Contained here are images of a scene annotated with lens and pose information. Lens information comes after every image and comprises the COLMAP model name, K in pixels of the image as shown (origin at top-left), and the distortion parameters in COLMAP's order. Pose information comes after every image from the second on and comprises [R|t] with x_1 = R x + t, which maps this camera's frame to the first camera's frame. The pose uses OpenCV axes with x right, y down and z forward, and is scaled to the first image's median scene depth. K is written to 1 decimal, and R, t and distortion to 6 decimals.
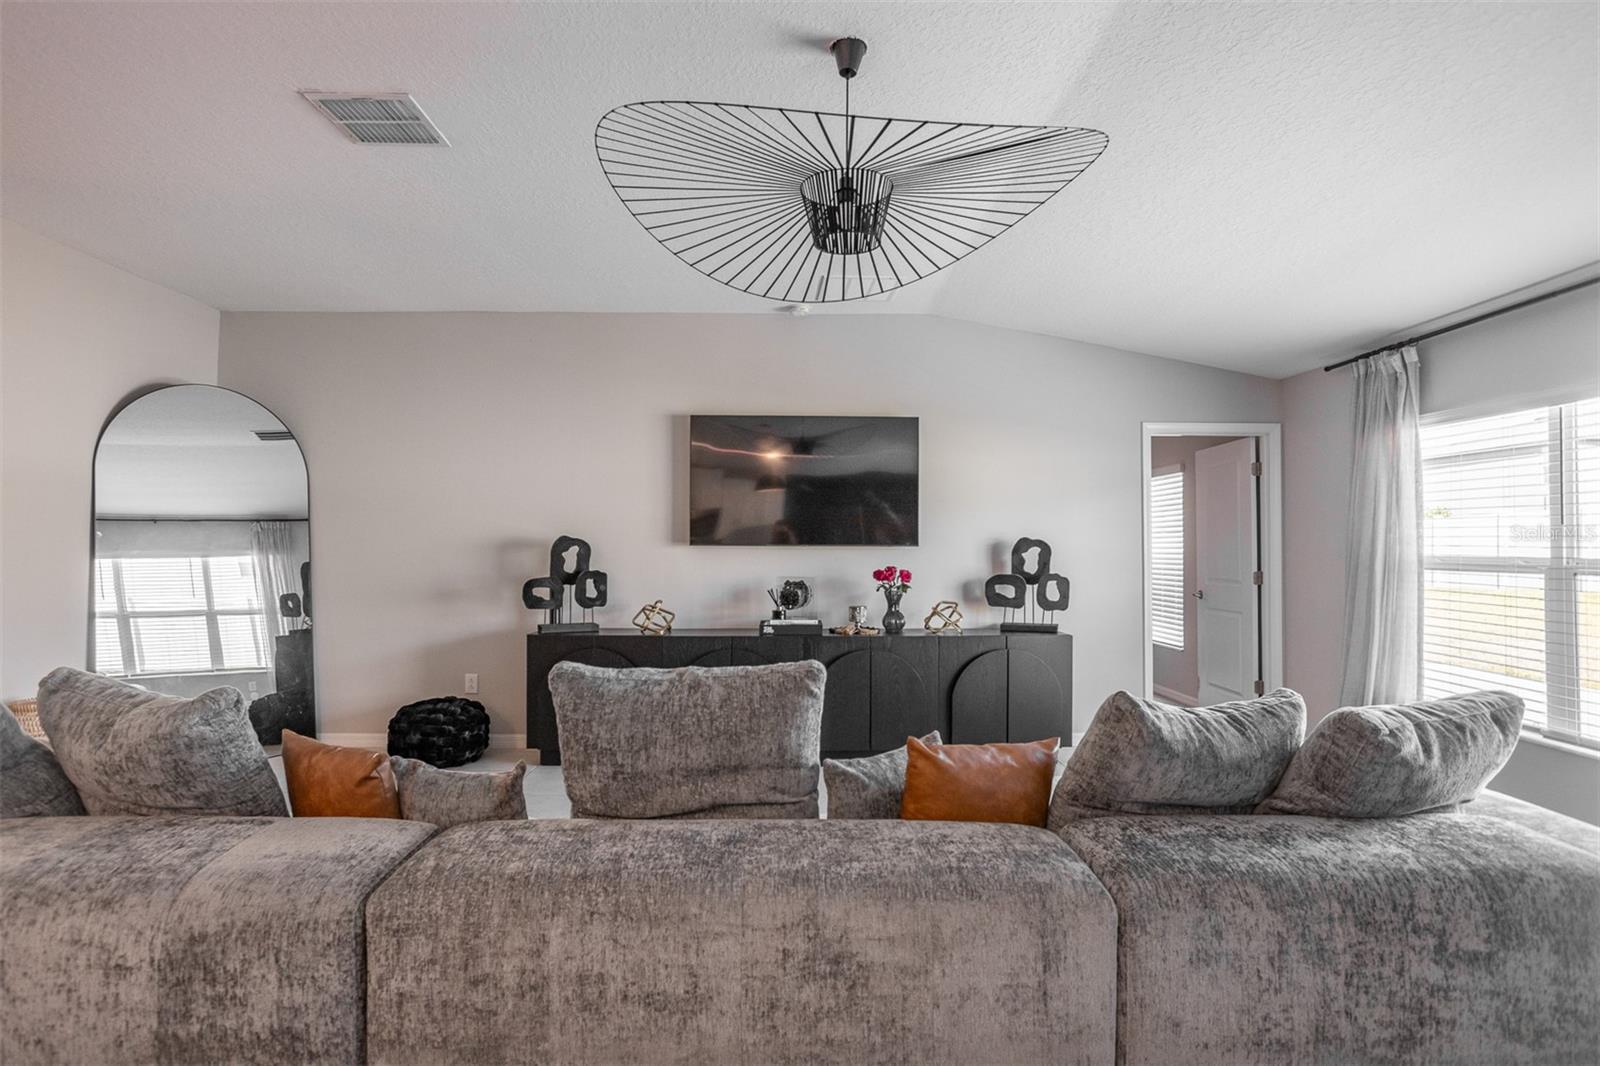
lens RADIAL K [[816.7, 0, 804.1], [0, 816.7, 531.8], [0, 0, 1]] dist [-0.053528, 0.035500]
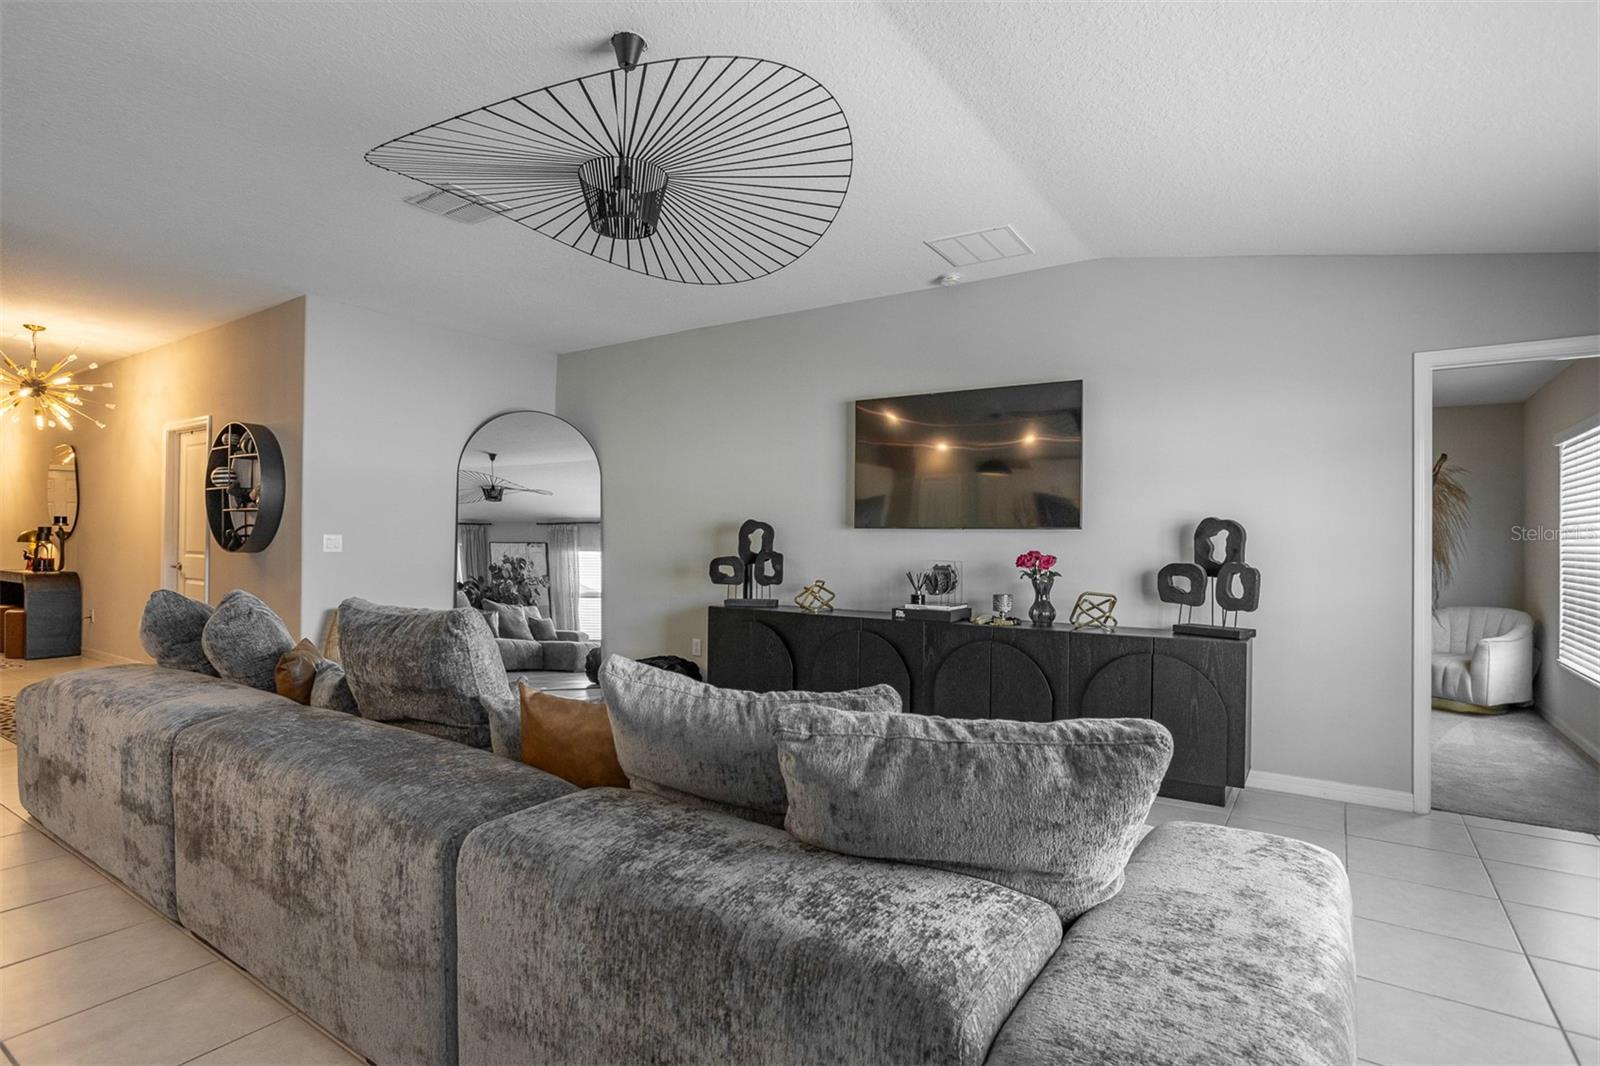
lens RADIAL K [[816.7, 0, 804.1], [0, 816.7, 531.8], [0, 0, 1]] dist [-0.053528, 0.035500]
pose [[0.813679, 0.000163, -0.581314, 0.413903], [0.001375, 0.999997, 0.002204, 0.018909], [0.581312, -0.002593, 0.813676, 0.131224]]
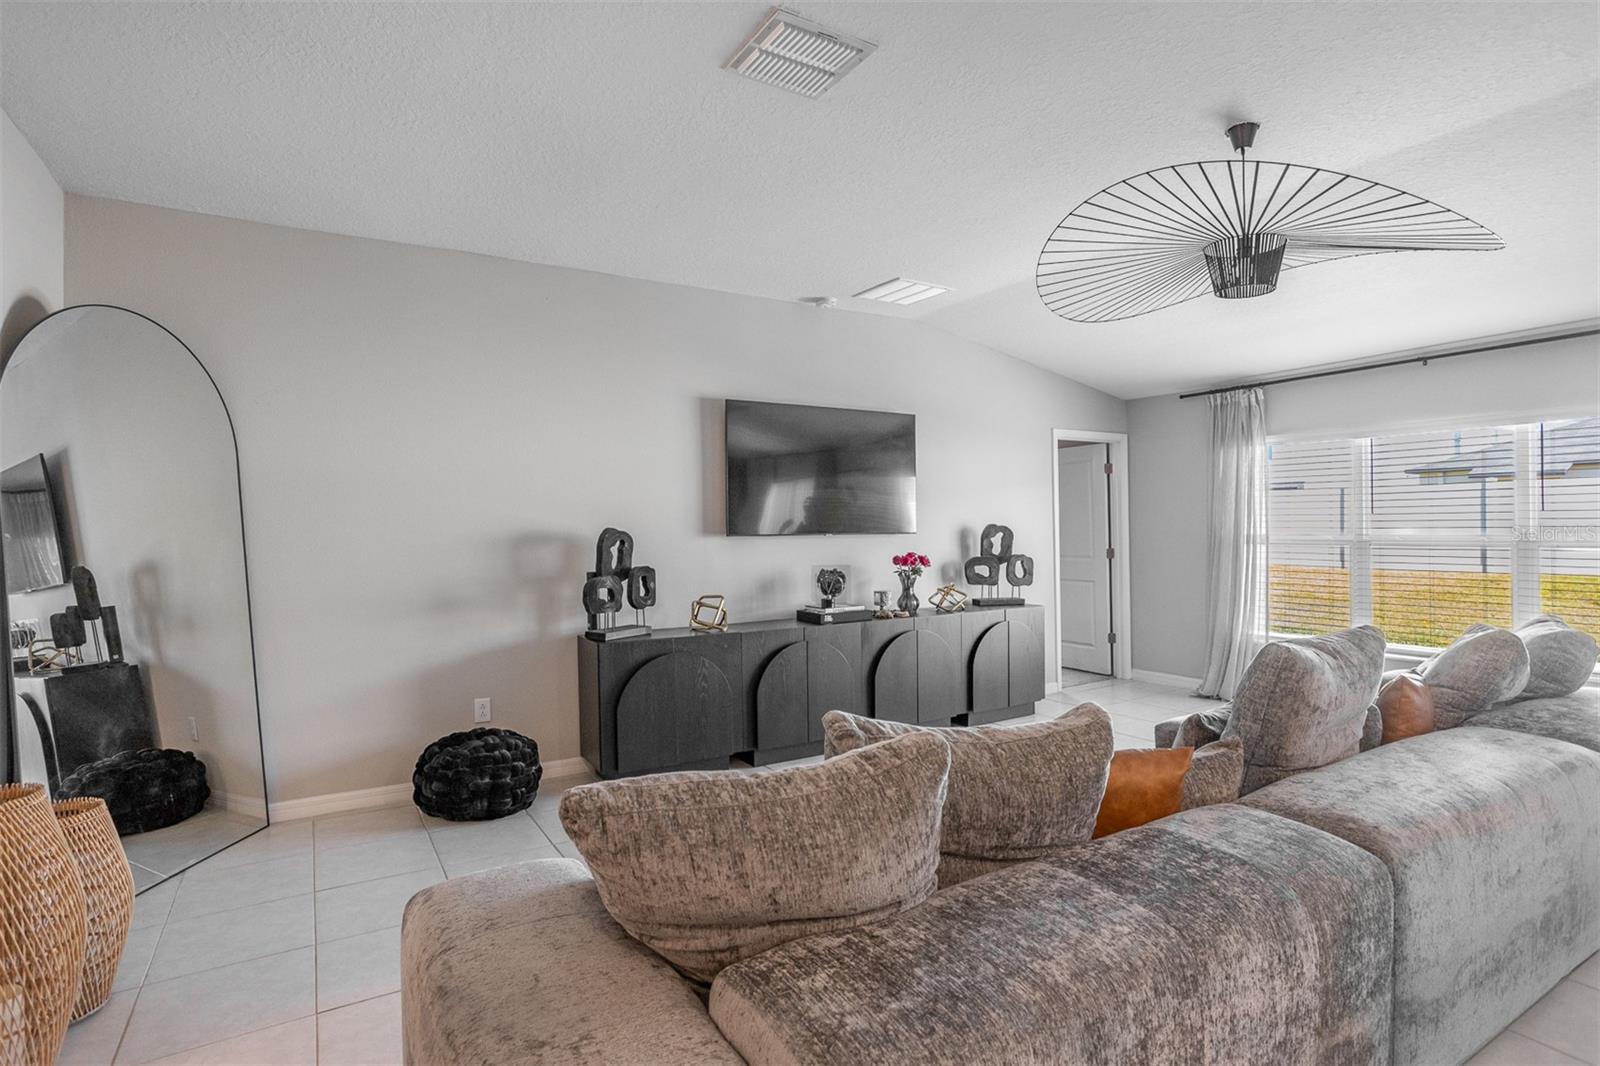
lens RADIAL K [[819.9, 0, 793.7], [0, 819.9, 525.6], [0, 0, 1]] dist [-0.055055, 0.035992]
pose [[0.866334, -0.012428, 0.499310, -0.564293], [0.006127, 0.999880, 0.014255, -0.009376], [-0.499427, -0.009291, 0.866306, 0.135753]]
